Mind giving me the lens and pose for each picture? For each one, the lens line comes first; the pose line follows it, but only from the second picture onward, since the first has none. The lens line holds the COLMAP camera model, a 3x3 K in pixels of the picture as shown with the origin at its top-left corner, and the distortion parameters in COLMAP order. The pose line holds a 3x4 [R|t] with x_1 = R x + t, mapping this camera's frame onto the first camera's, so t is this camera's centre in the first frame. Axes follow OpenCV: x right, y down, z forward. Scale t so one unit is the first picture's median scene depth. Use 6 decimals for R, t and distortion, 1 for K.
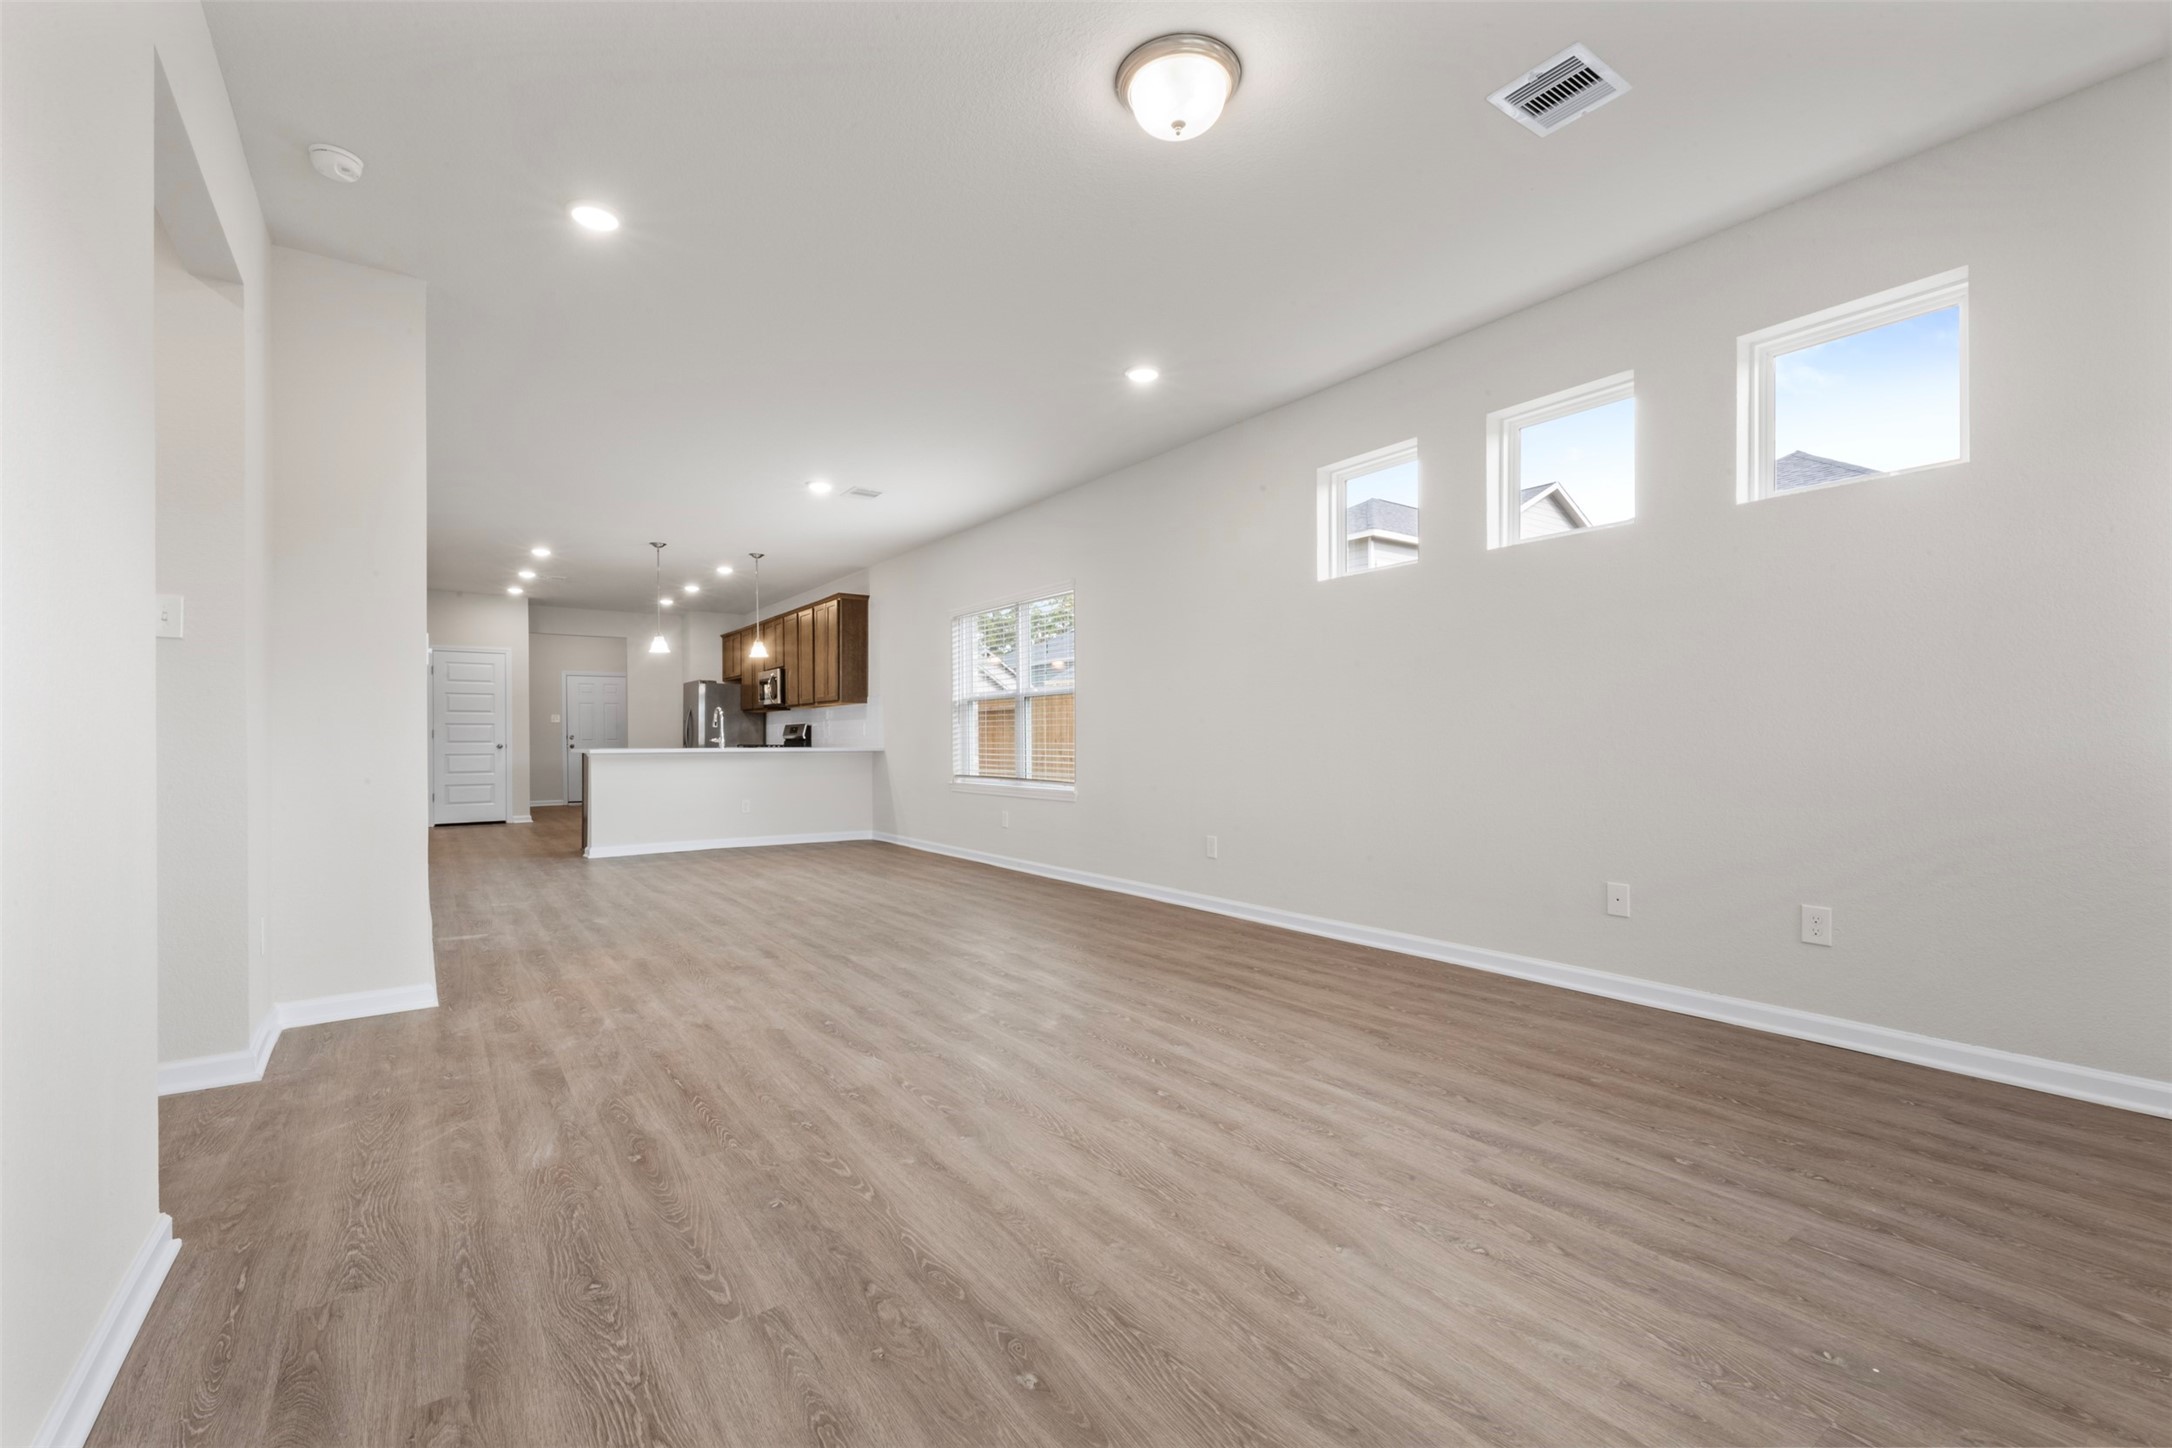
lens RADIAL K [[940.7, 0, 1080.5], [0, 940.7, 750.0], [0, 0, 1]] dist [0.013394, -0.000510]
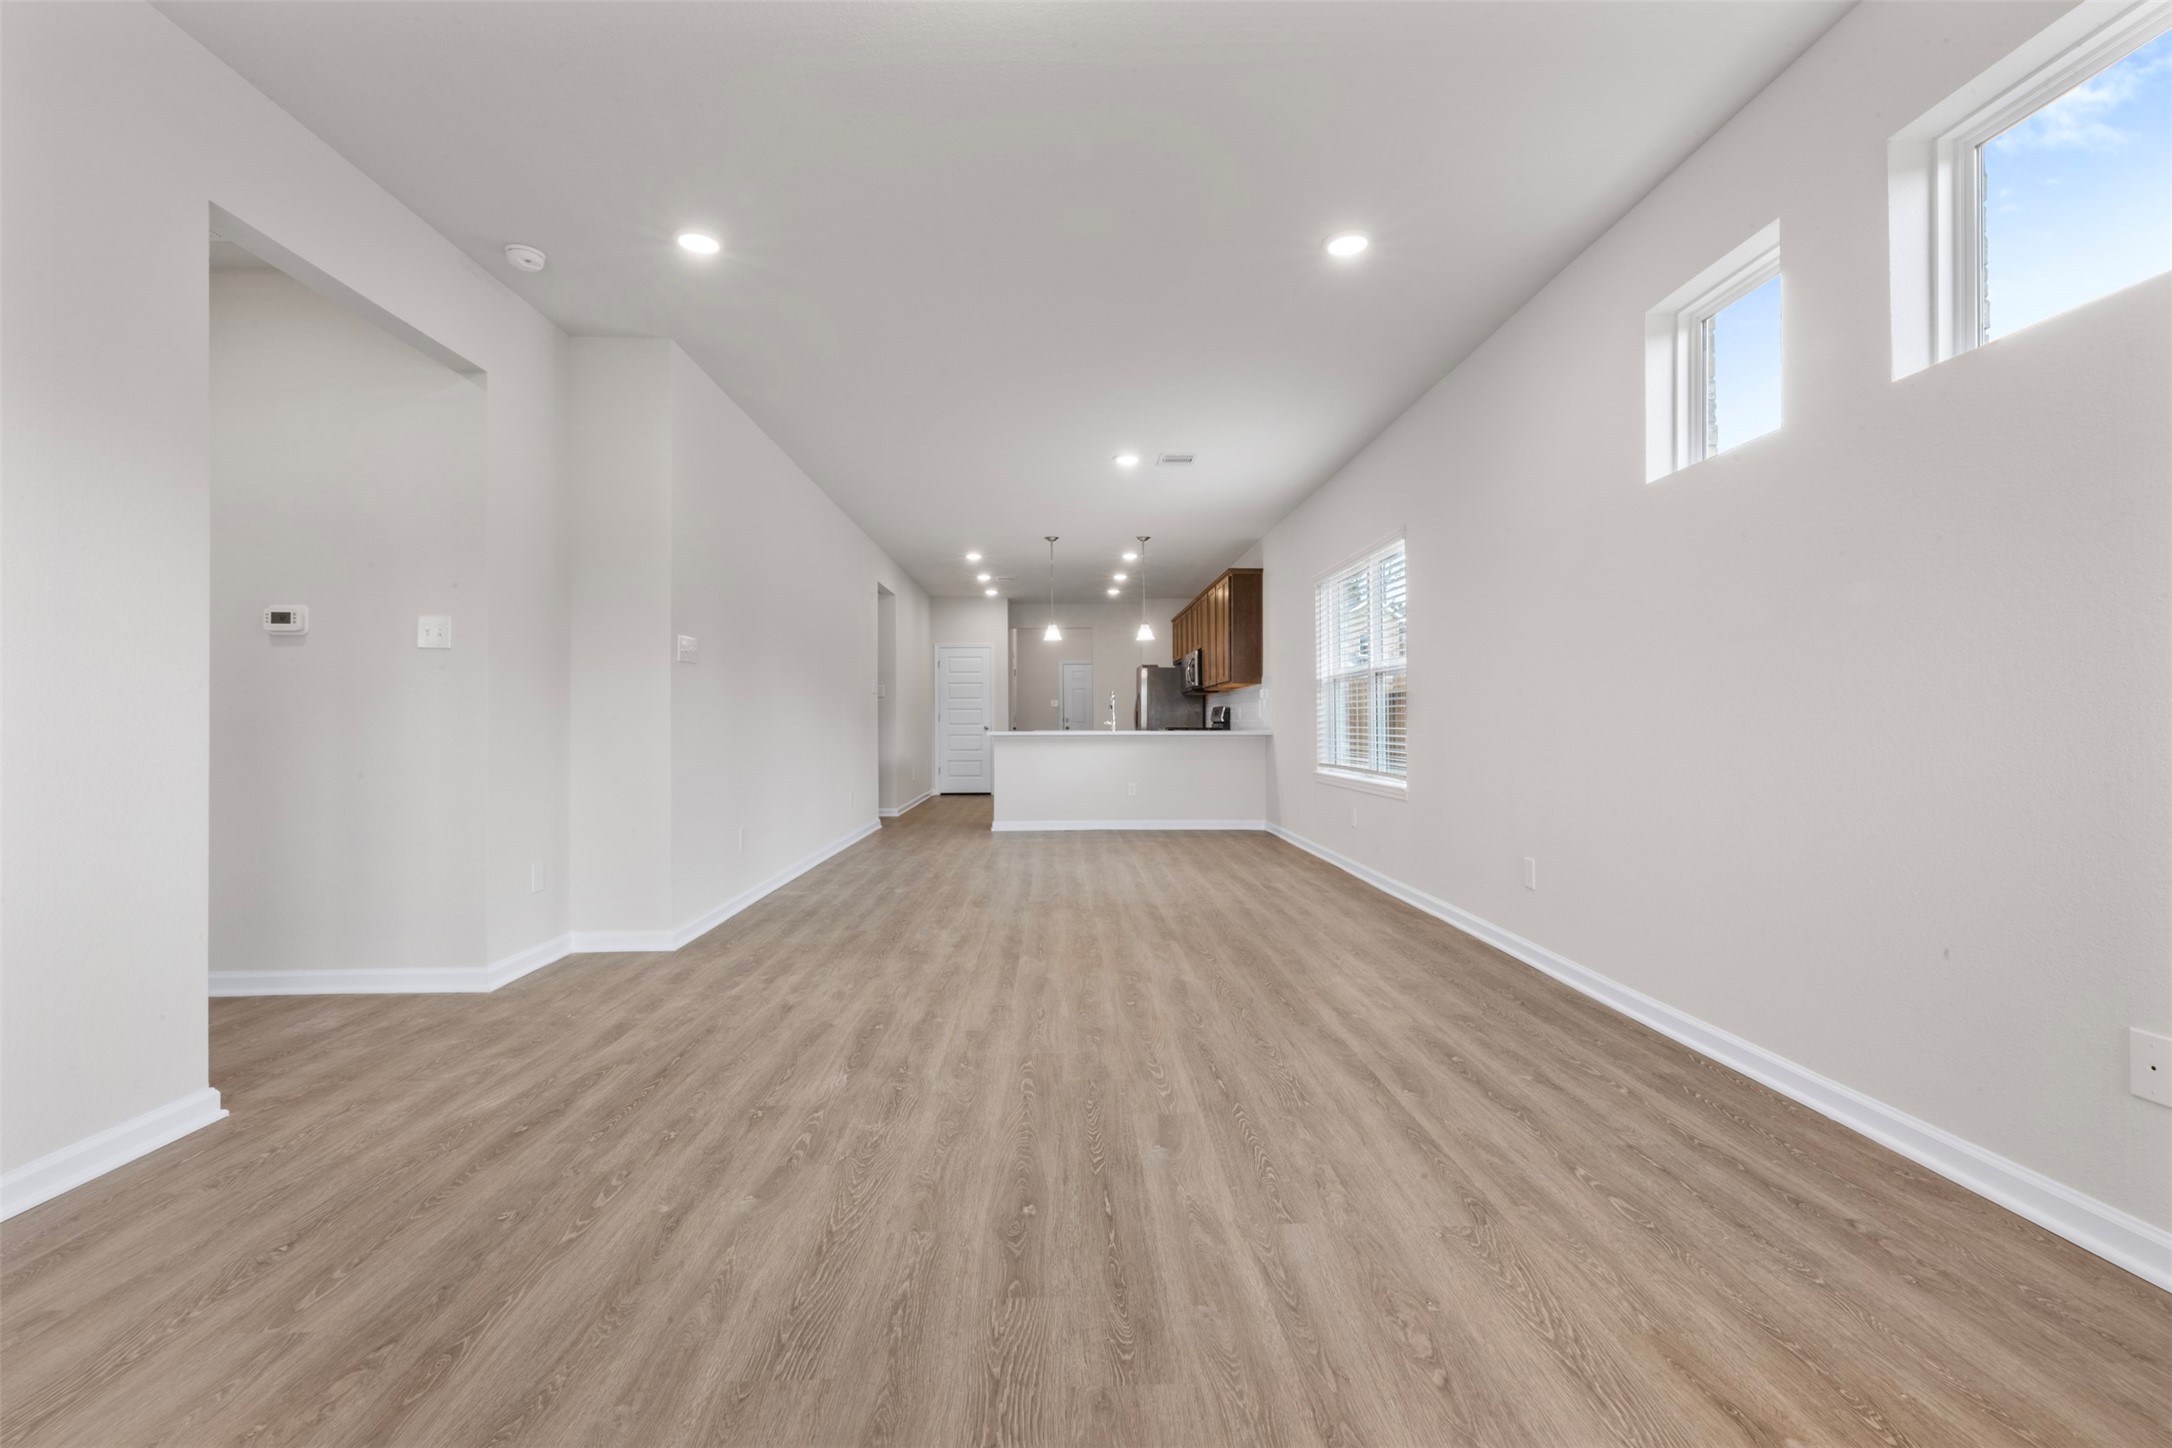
lens RADIAL K [[950.4, 0, 1086.0], [0, 950.4, 724.0], [0, 0, 1]] dist [0.015808, -0.005209]
pose [[0.824254, 0.001955, -0.566216, 0.427905], [-0.006329, 0.999963, -0.005761, -0.007906], [0.566184, 0.008332, 0.824237, 0.323103]]
